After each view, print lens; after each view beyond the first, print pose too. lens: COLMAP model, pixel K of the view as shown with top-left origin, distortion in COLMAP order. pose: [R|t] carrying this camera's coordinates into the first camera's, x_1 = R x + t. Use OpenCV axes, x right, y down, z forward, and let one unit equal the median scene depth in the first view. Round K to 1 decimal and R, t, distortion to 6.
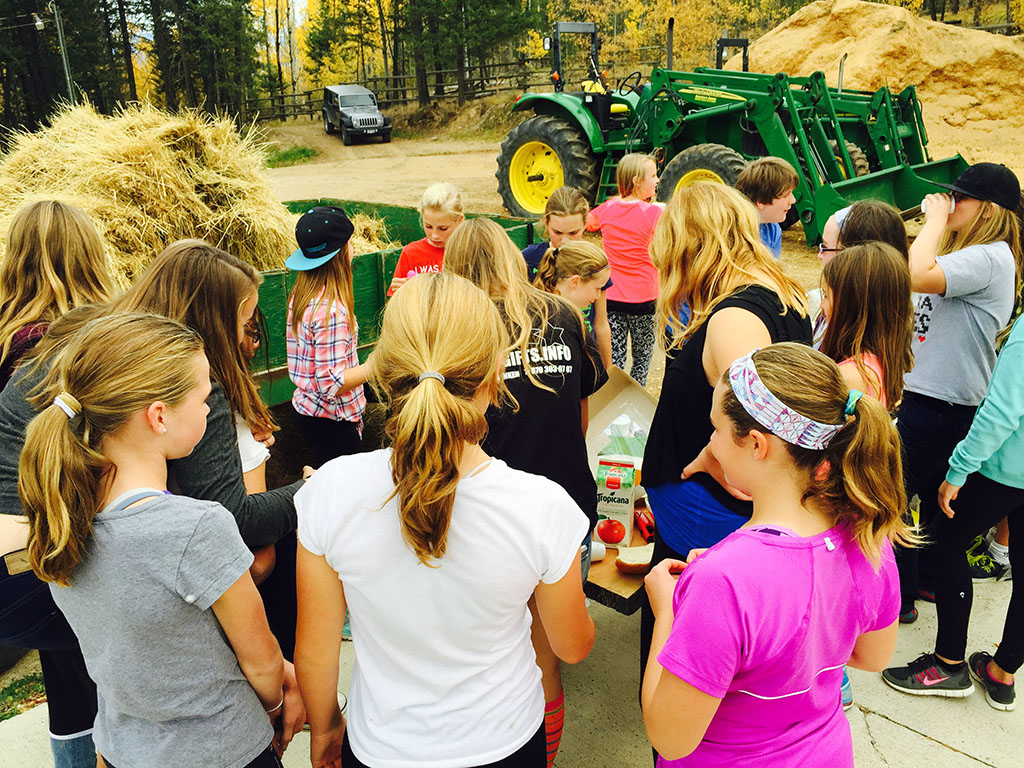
lens RADIAL K [[862.7, 0, 512.4], [0, 862.7, 391.1], [0, 0, 1]] dist [0.013713, -0.033814]
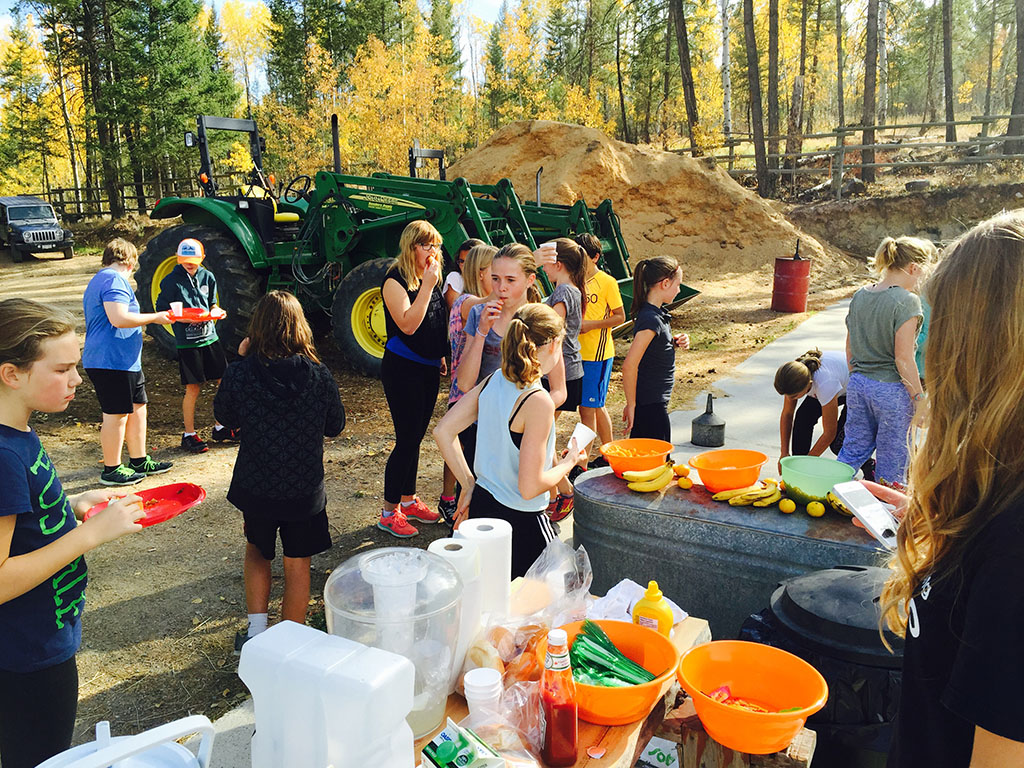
lens RADIAL K [[862.7, 0, 511.5], [0, 862.7, 380.7], [0, 0, 1]] dist [0.013713, -0.033814]
pose [[0.959013, -0.040152, 0.280503, 0.065322], [0.079310, 0.988380, -0.129672, -0.029811], [-0.272037, 0.146604, 0.951054, 0.113338]]
